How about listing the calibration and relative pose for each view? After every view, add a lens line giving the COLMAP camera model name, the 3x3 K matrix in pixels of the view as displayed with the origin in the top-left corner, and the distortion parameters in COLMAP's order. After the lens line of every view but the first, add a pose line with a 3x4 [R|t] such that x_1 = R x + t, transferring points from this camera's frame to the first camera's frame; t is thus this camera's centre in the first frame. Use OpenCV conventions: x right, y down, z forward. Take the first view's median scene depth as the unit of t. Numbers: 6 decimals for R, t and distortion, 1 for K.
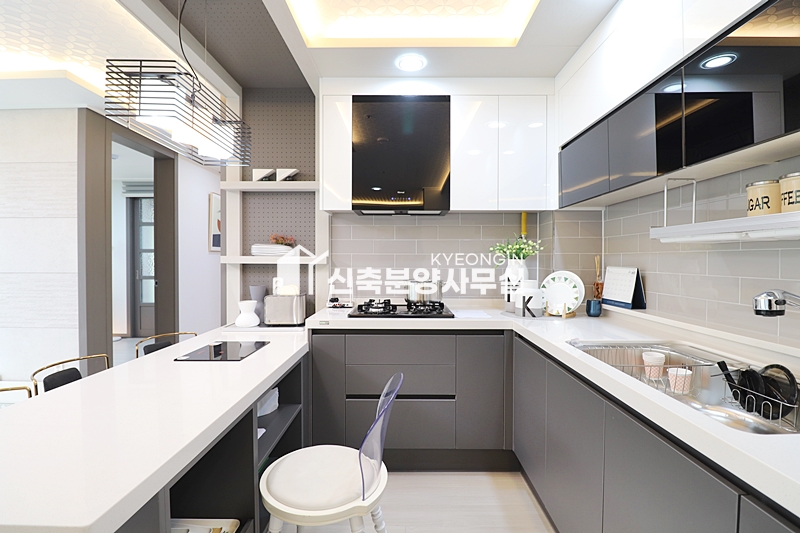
lens RADIAL K [[373.0, 0, 401.7], [0, 373.0, 264.8], [0, 0, 1]] dist [-0.001190, -0.009434]
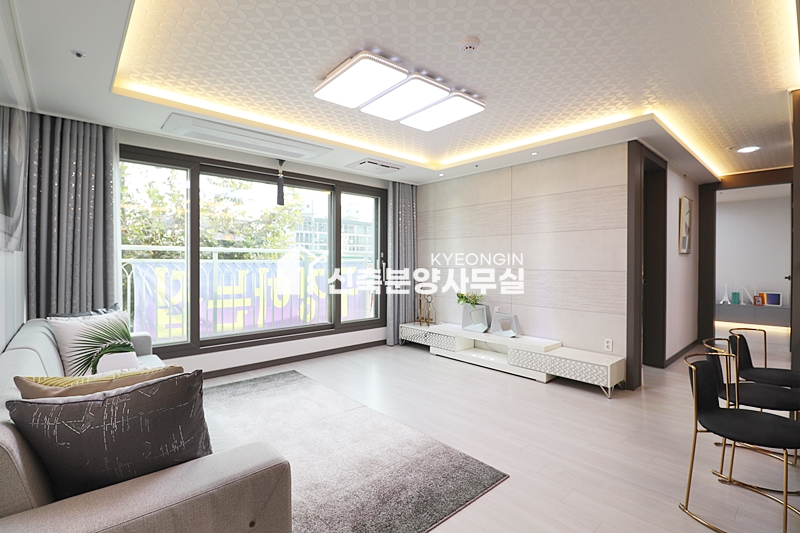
lens RADIAL K [[373.0, 0, 404.7], [0, 373.0, 264.0], [0, 0, 1]] dist [-0.001190, -0.009434]
pose [[0.672779, 0.004550, -0.739829, -0.484333], [-0.012196, 0.999913, -0.004941, 0.013498], [0.739743, 0.012347, 0.672777, -0.463135]]
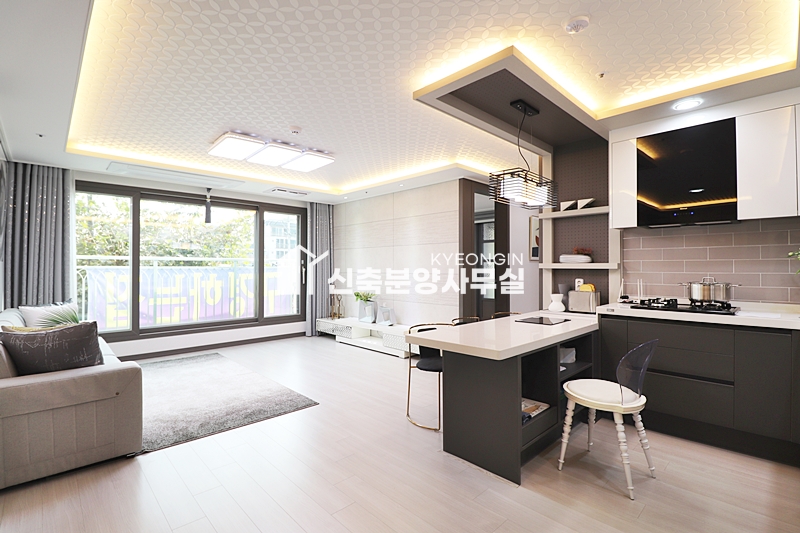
lens RADIAL K [[373.0, 0, 401.9], [0, 373.0, 264.5], [0, 0, 1]] dist [-0.001190, -0.009434]
pose [[0.698129, -0.007713, -0.715930, 0.201968], [-0.008736, 0.999776, -0.019290, 0.014669], [0.715918, 0.019722, 0.697905, -0.440753]]
